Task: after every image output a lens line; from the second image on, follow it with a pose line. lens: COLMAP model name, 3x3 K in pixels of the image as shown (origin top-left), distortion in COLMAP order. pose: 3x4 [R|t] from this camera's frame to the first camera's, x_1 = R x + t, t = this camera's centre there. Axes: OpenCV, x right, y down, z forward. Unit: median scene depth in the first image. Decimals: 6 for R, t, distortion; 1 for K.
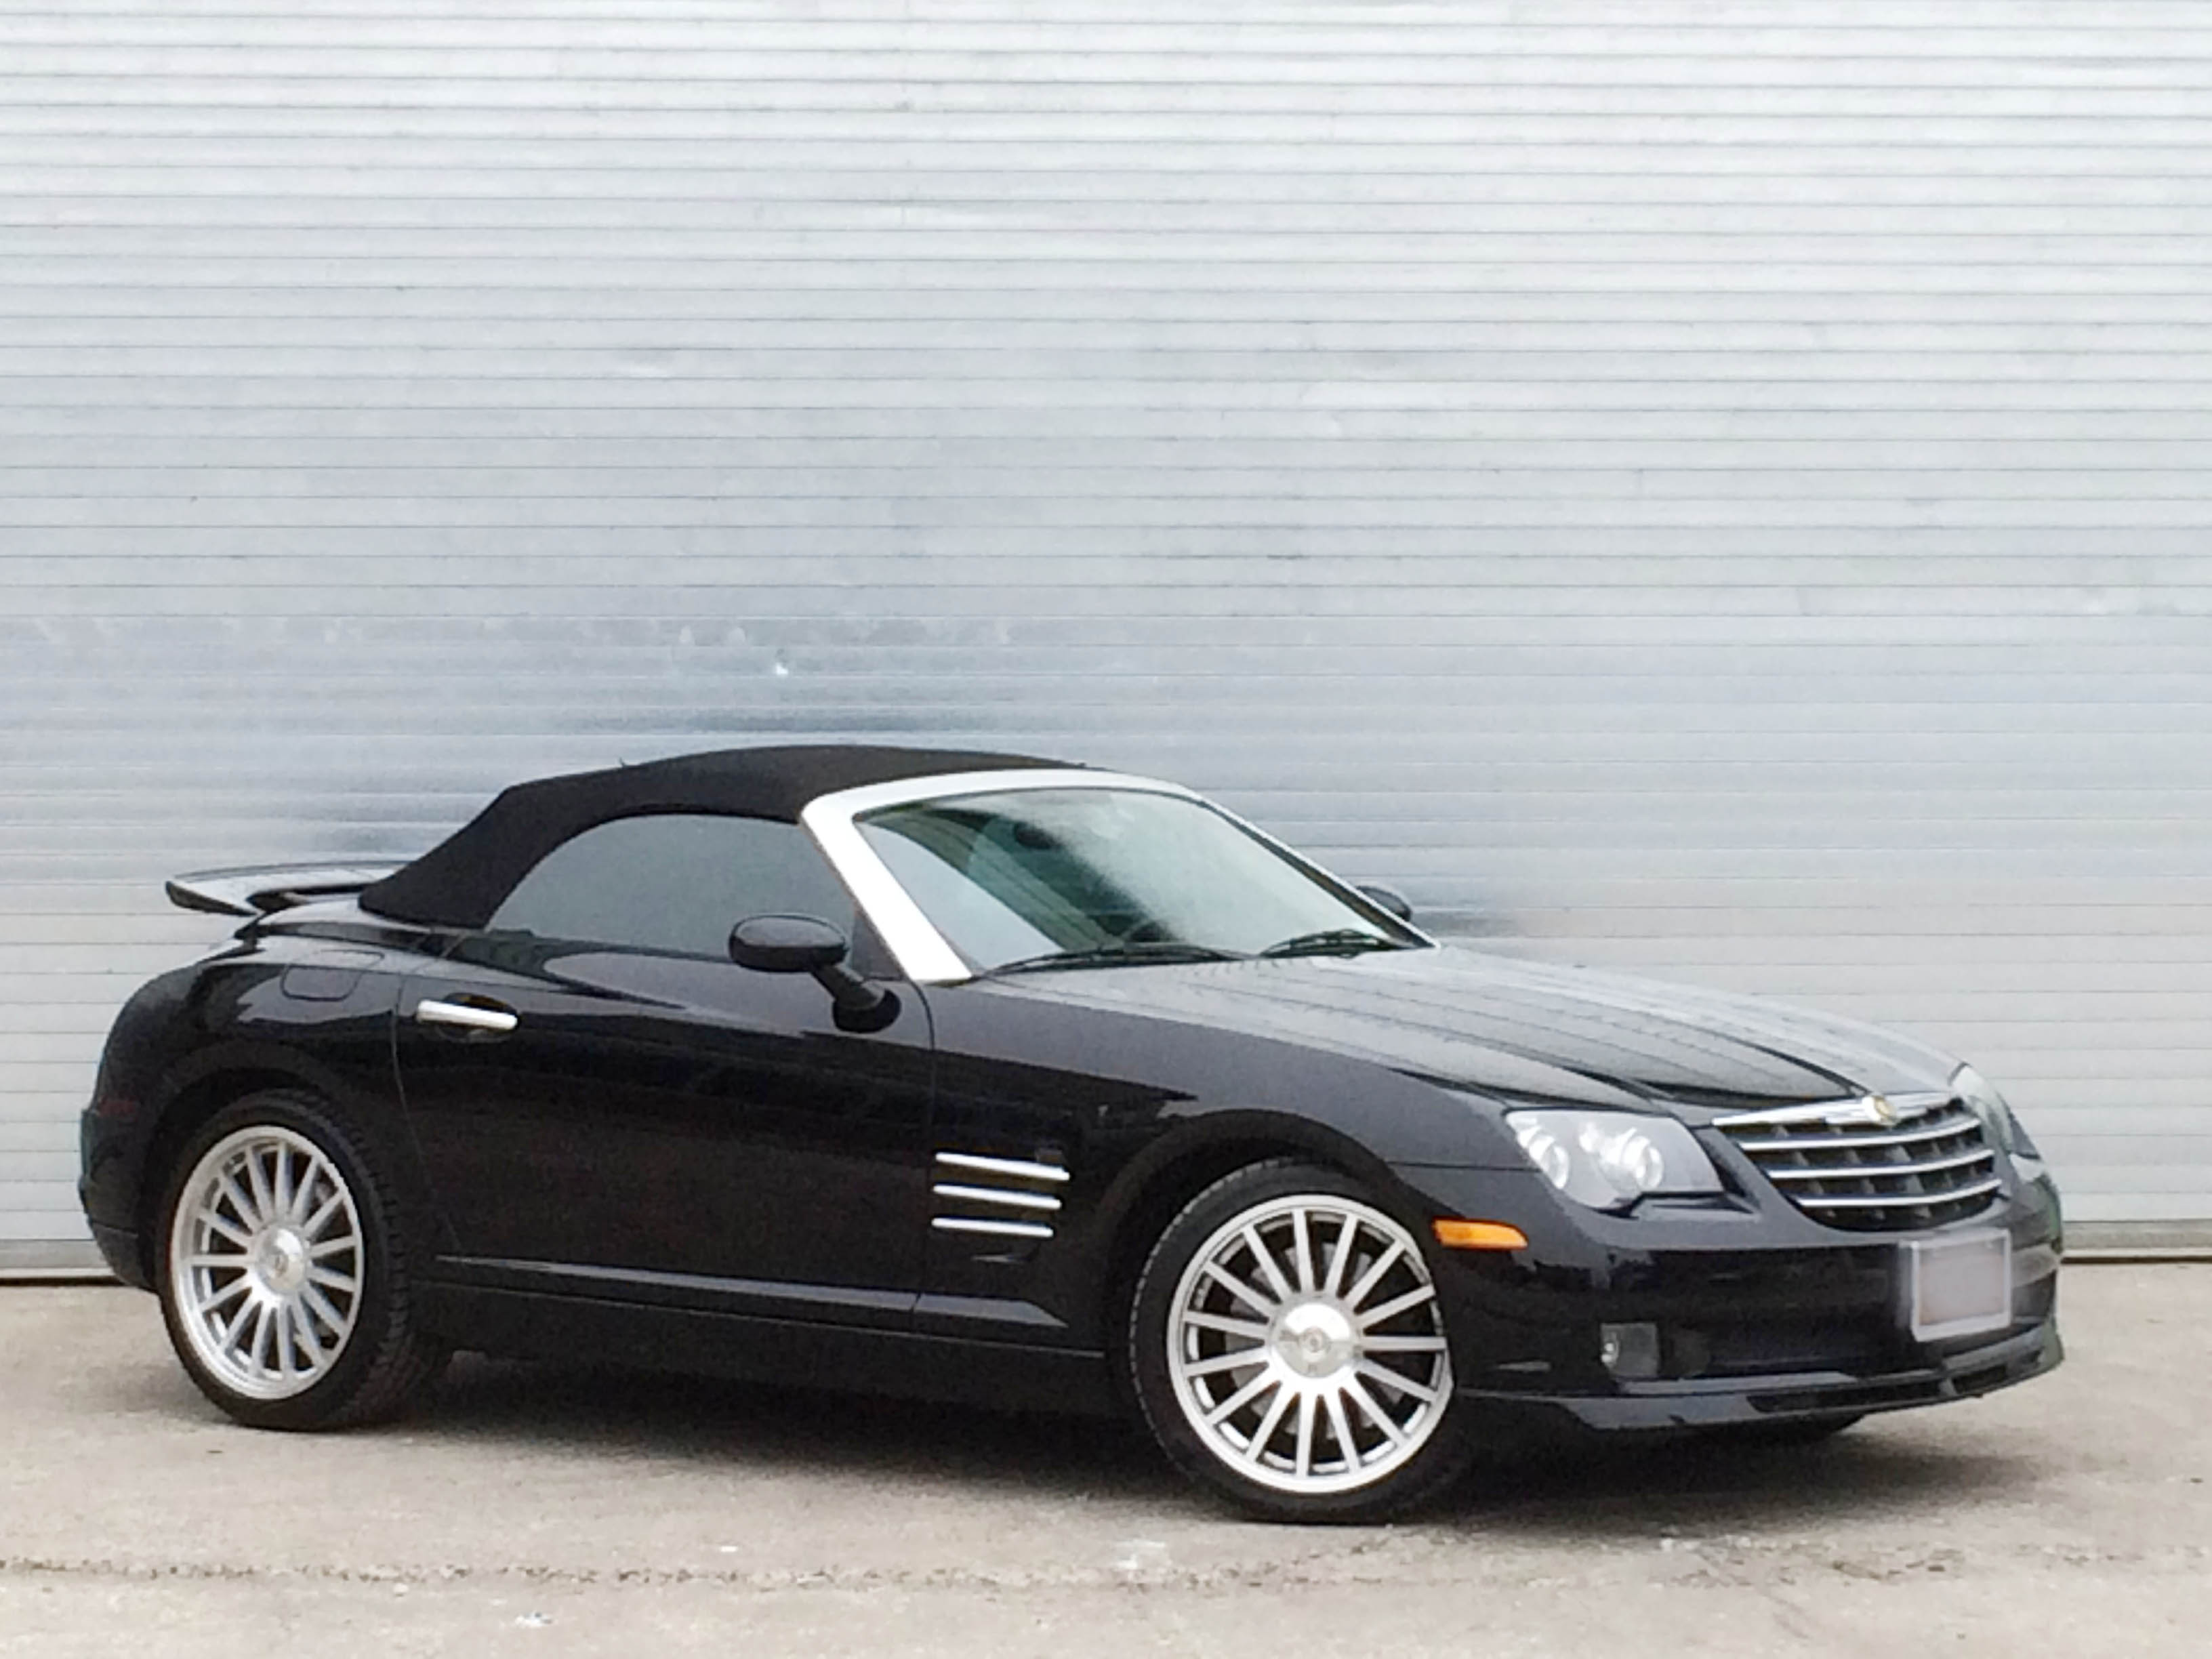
lens RADIAL K [[6510.2, 0, 1106.2], [0, 6510.2, 828.3], [0, 0, 1]] dist [0.061435, 0.000000]
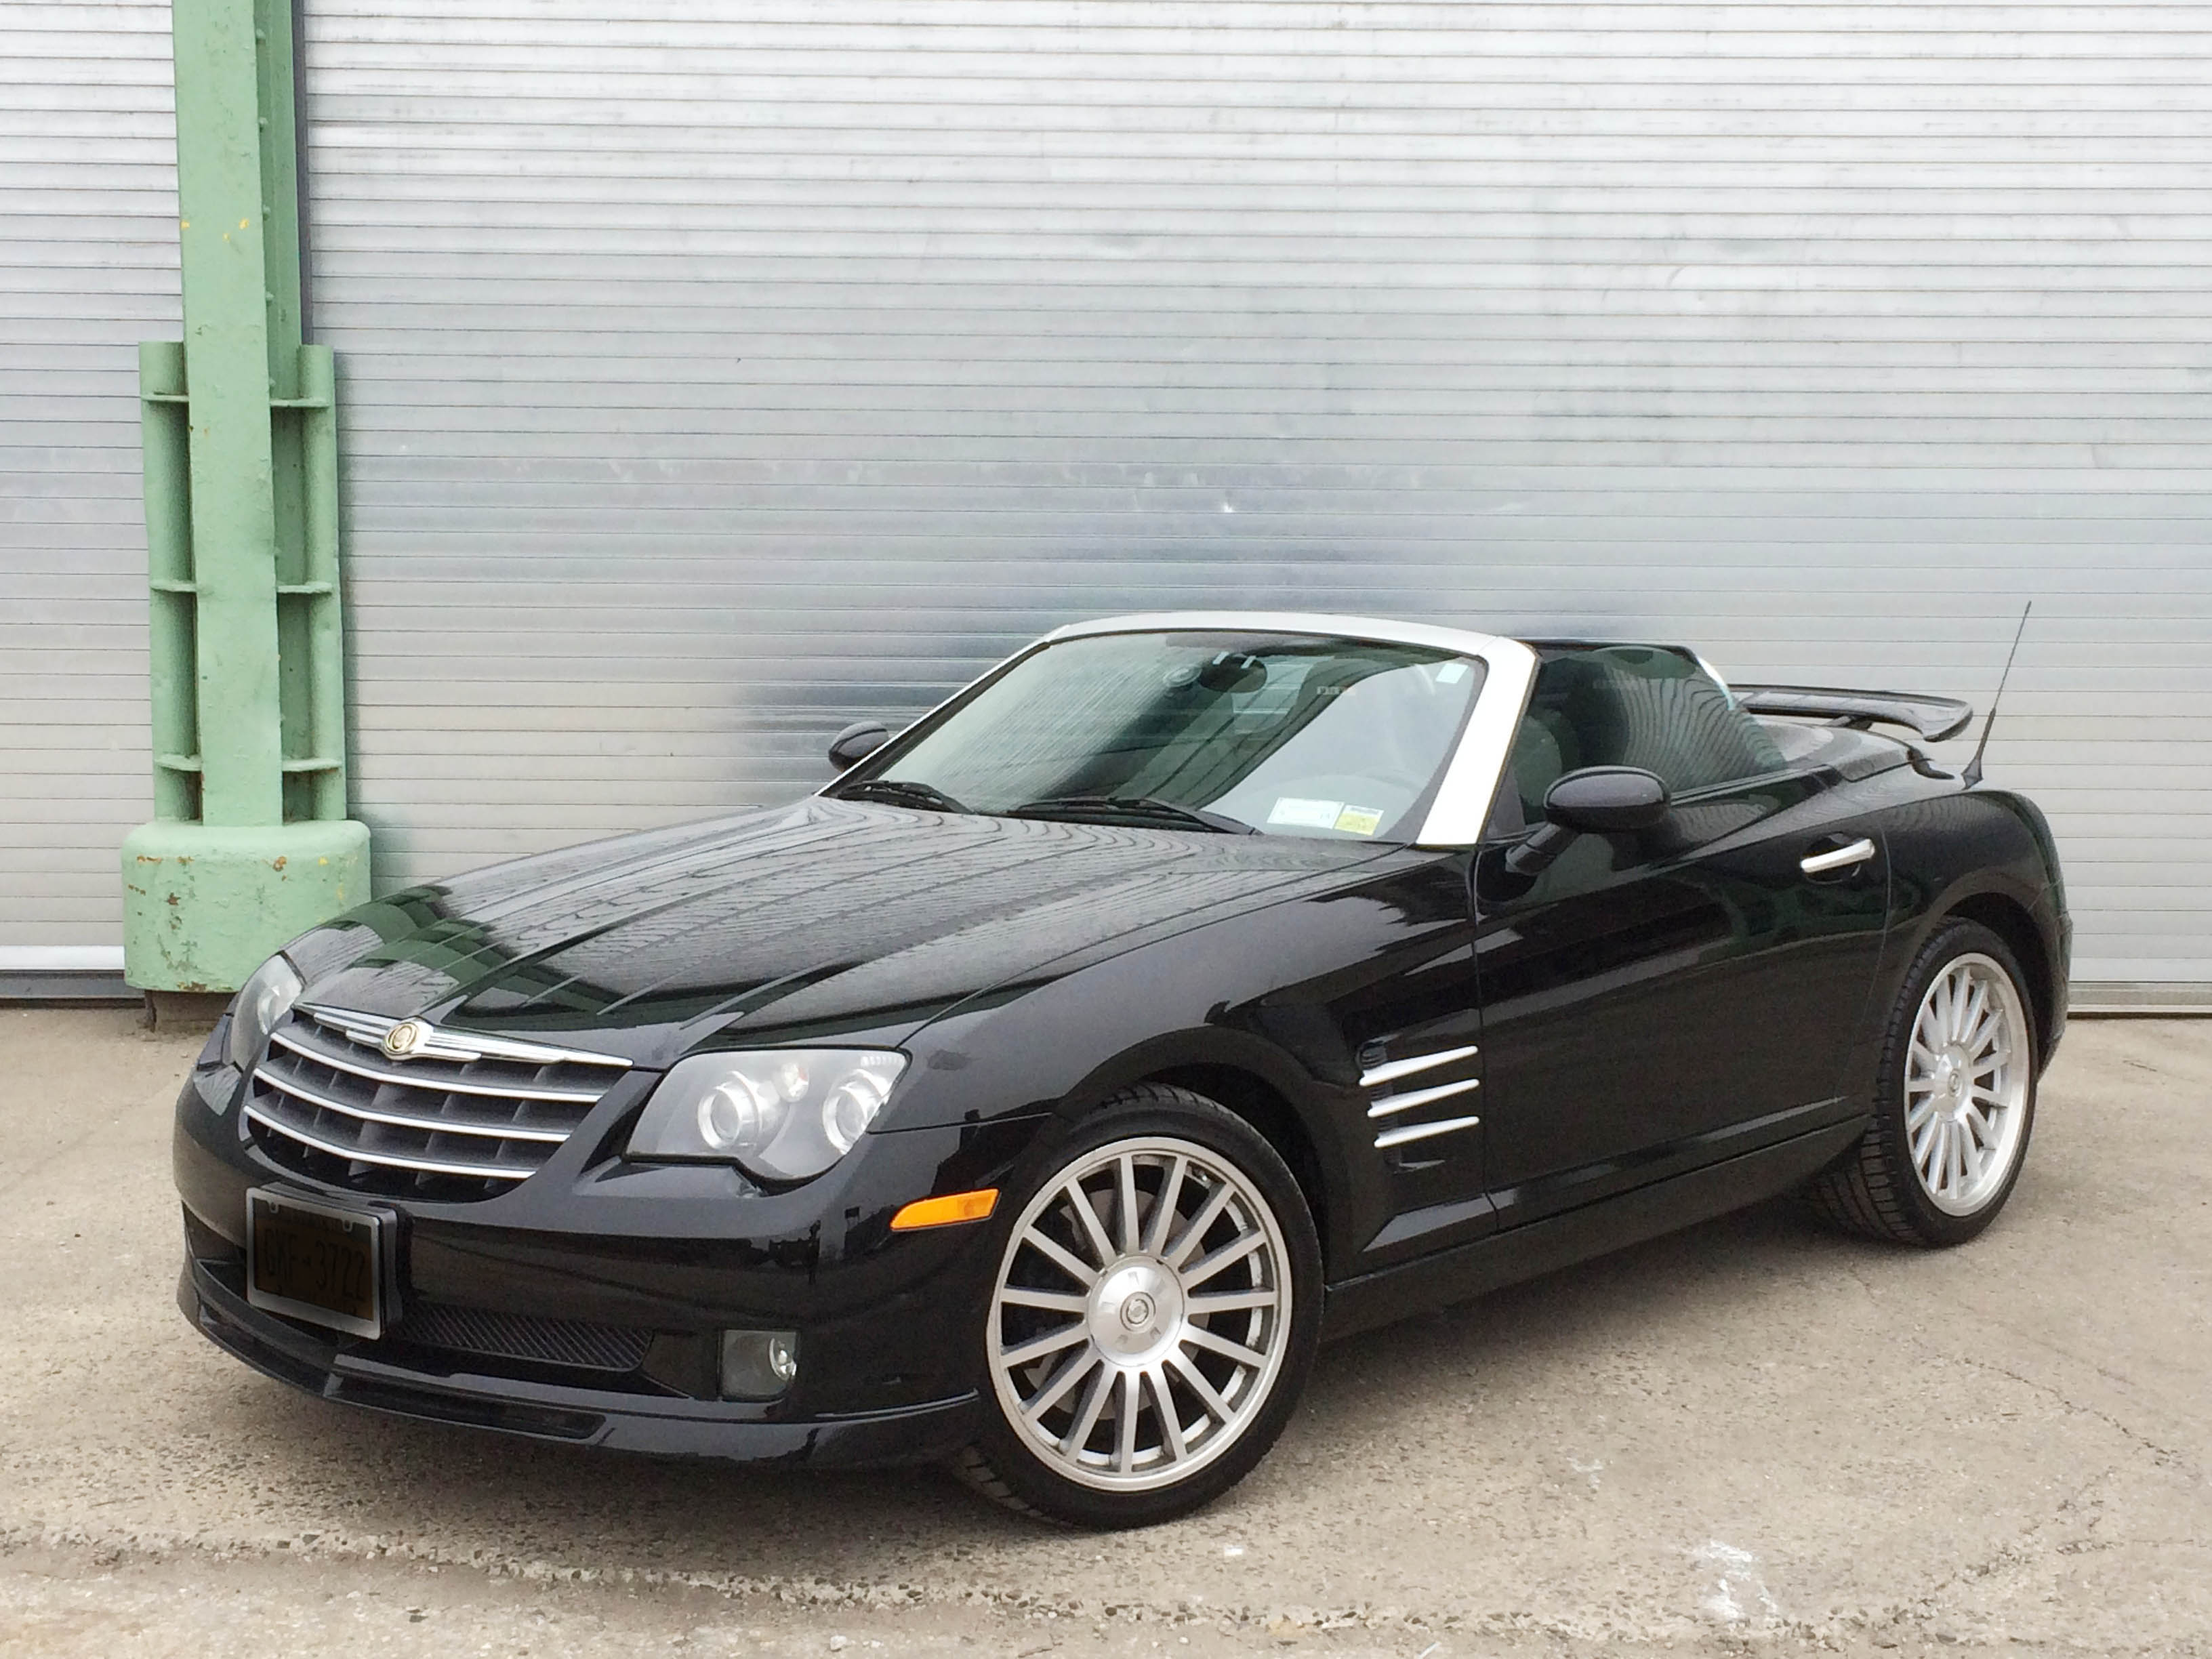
lens RADIAL K [[3176.3, 0, 1142.6], [0, 3176.3, 894.8], [0, 0, 1]] dist [0.065918, 0.000000]
pose [[0.998539, 0.015537, -0.051756, -0.034297], [-0.010534, 0.995367, 0.095570, -0.009410], [0.053001, -0.094886, 0.994076, 0.412319]]
